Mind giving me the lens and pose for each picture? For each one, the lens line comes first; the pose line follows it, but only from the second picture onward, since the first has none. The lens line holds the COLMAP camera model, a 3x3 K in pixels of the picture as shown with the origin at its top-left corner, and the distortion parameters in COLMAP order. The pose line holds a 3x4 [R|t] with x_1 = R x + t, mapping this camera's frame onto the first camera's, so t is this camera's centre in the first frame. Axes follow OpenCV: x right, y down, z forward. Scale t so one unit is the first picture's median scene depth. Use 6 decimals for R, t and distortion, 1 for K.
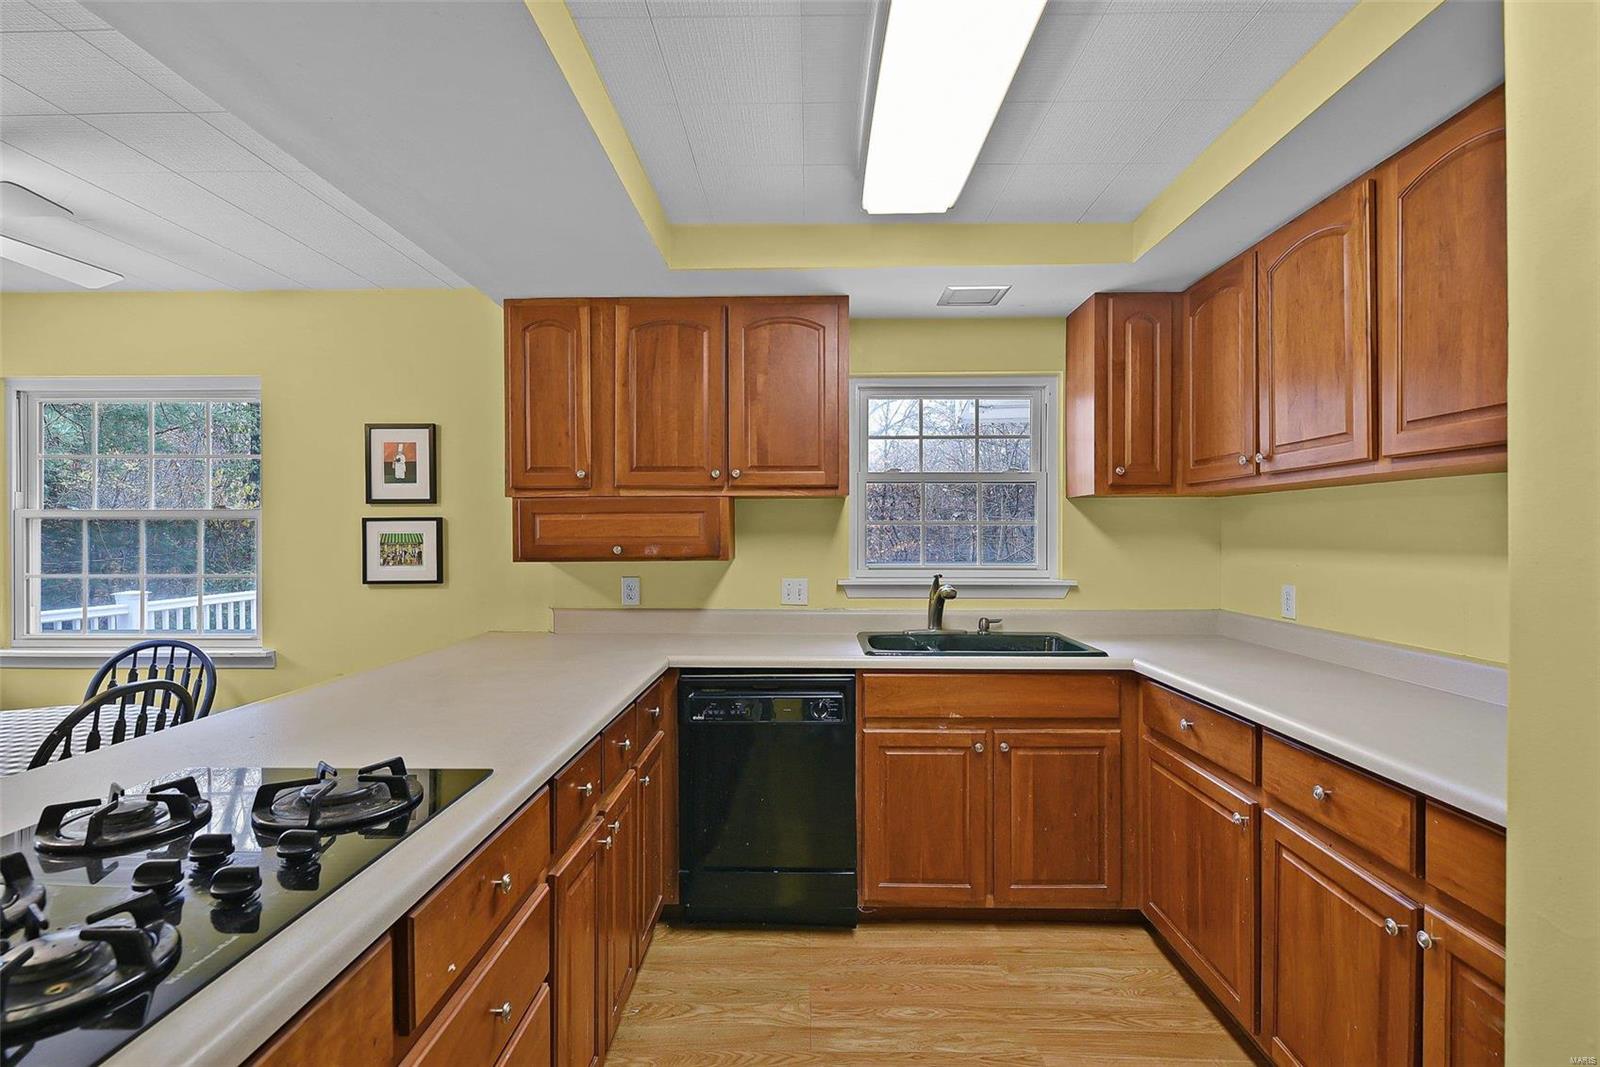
lens RADIAL K [[751.6, 0, 801.4], [0, 751.6, 531.7], [0, 0, 1]] dist [0.002269, -0.005643]
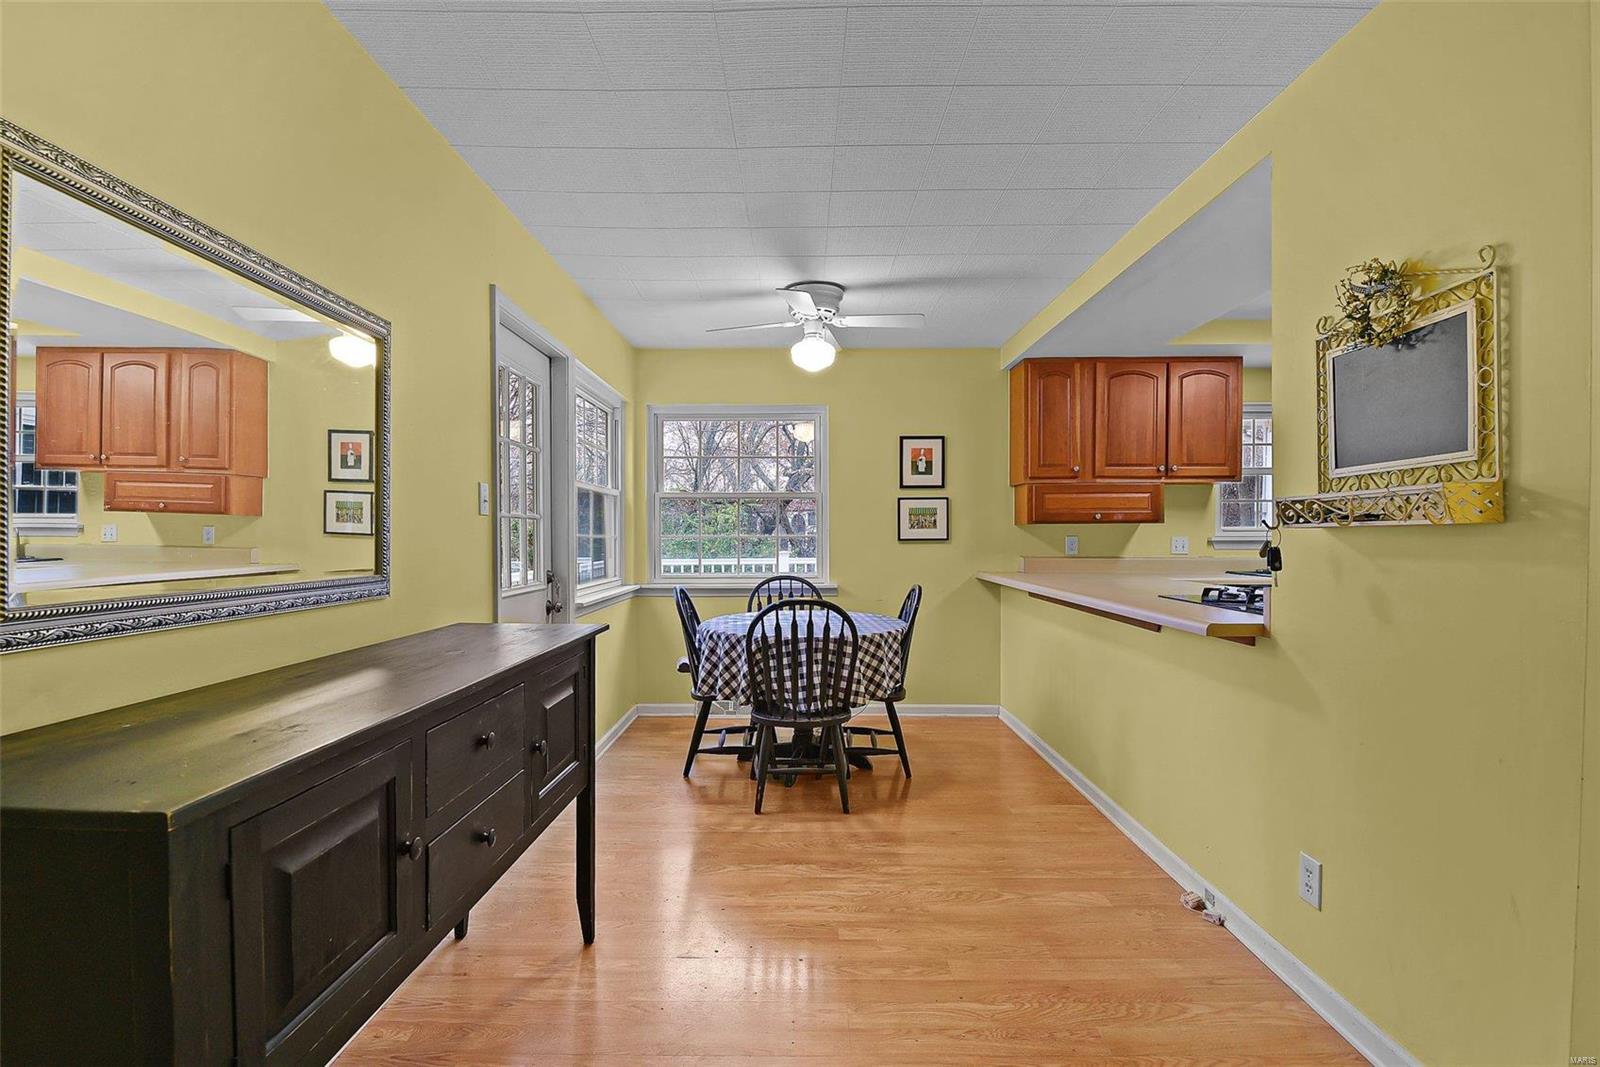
lens RADIAL K [[751.6, 0, 791.7], [0, 751.6, 545.0], [0, 0, 1]] dist [0.002269, -0.005643]
pose [[0.999999, 0.000380, 0.000978, -0.889911], [-0.000399, 0.999815, 0.019248, 0.054224], [-0.000971, -0.019248, 0.999814, -0.589372]]
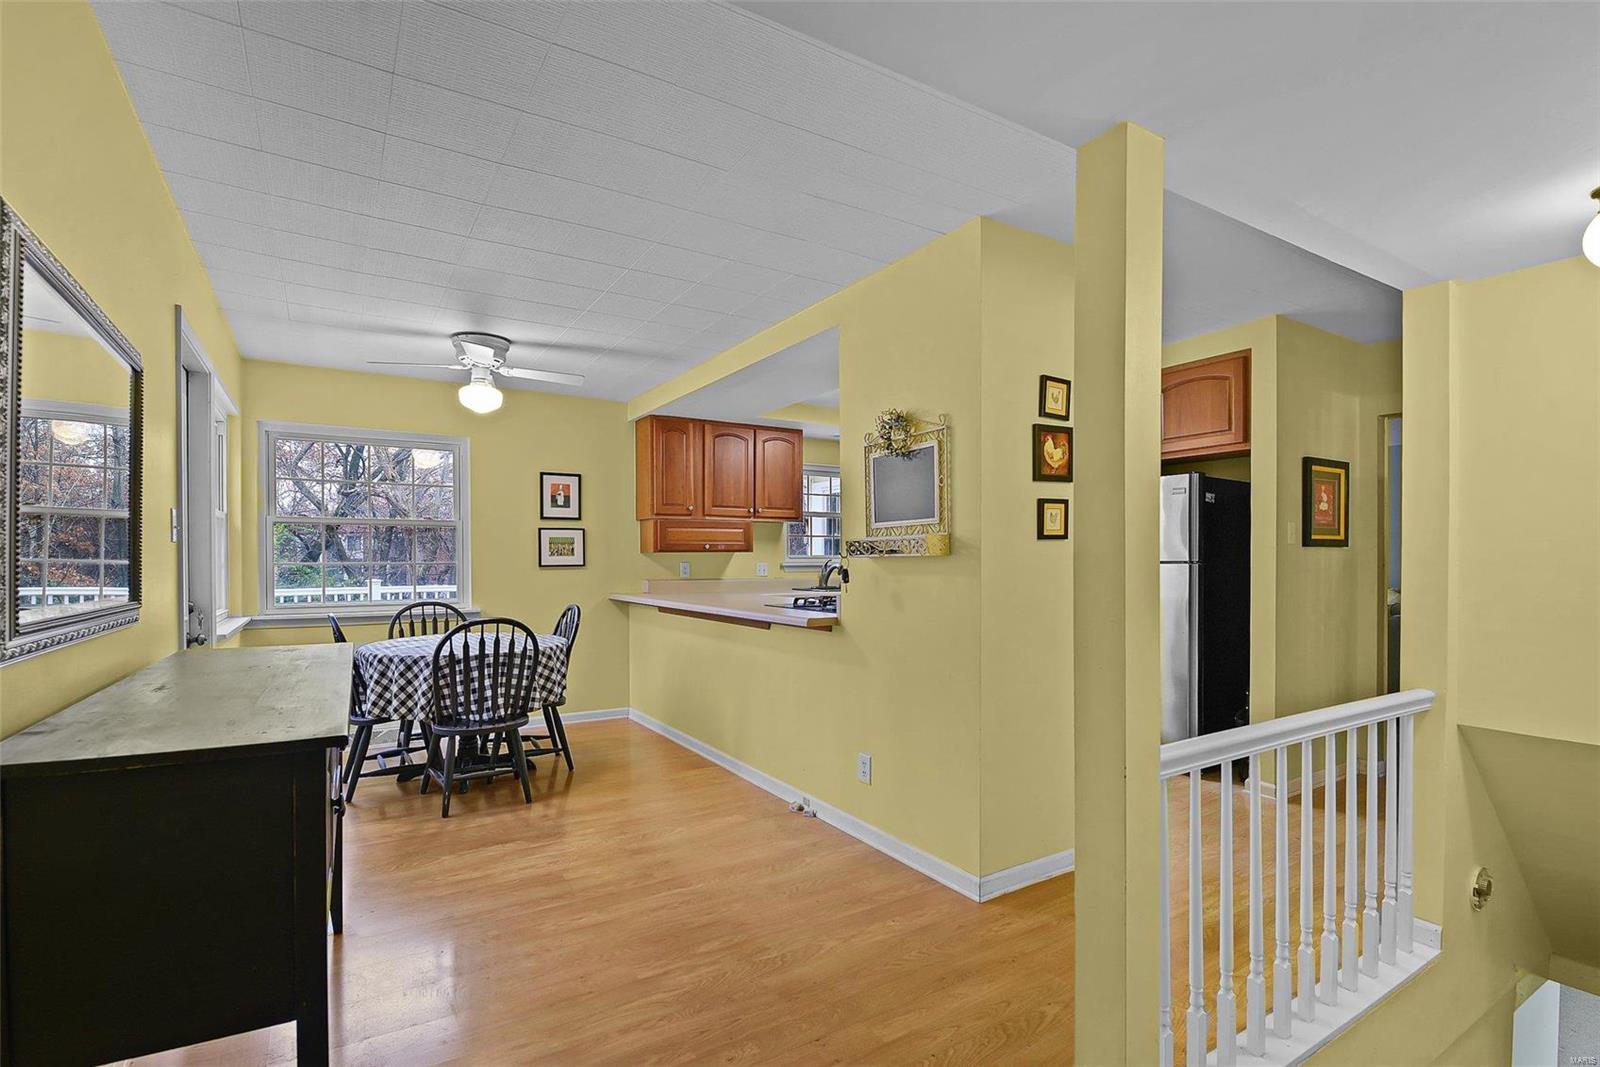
lens RADIAL K [[751.6, 0, 797.2], [0, 751.6, 563.9], [0, 0, 1]] dist [0.002269, -0.005643]
pose [[0.843848, -0.003250, 0.536572, -1.109030], [-0.002009, 0.999956, 0.009215, 0.051137], [-0.536578, -0.008854, 0.843804, -0.811544]]
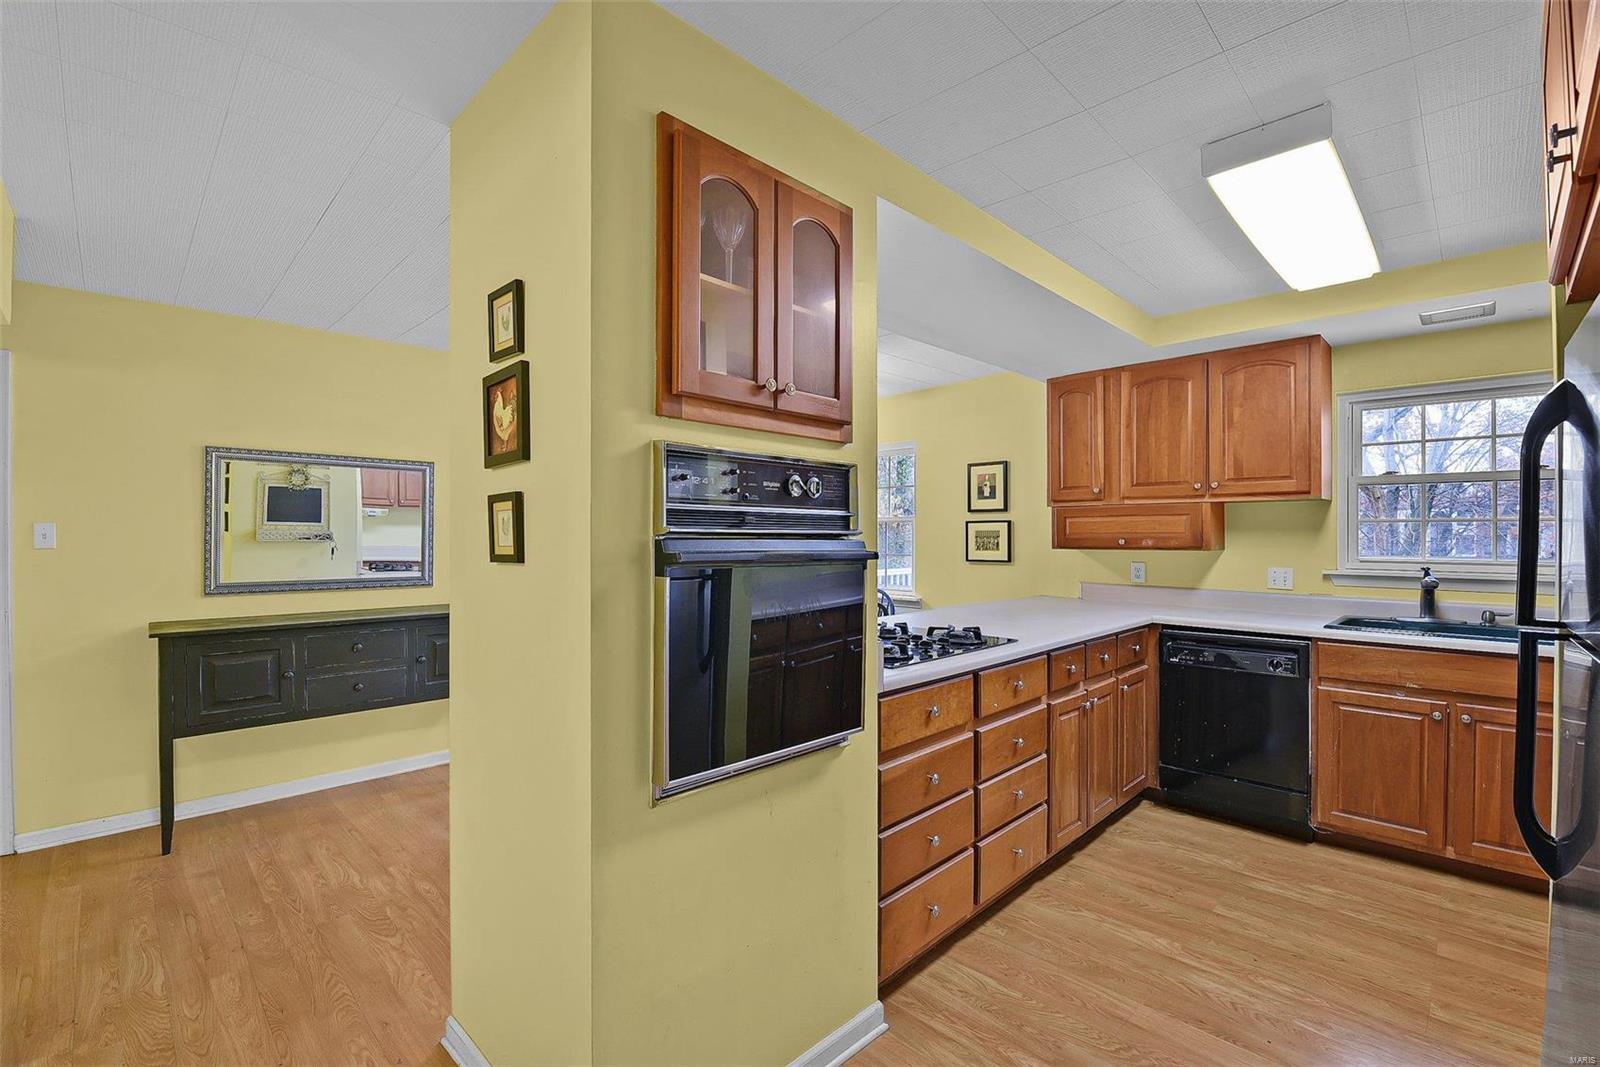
lens RADIAL K [[695.3, 0, 793.5], [0, 695.3, 530.5], [0, 0, 1]] dist [-0.015662, -0.002969]
pose [[0.715050, -0.000751, -0.699072, 0.231729], [0.000175, 1.000000, -0.000896, 0.003703], [0.699073, 0.000519, 0.715050, -0.388443]]
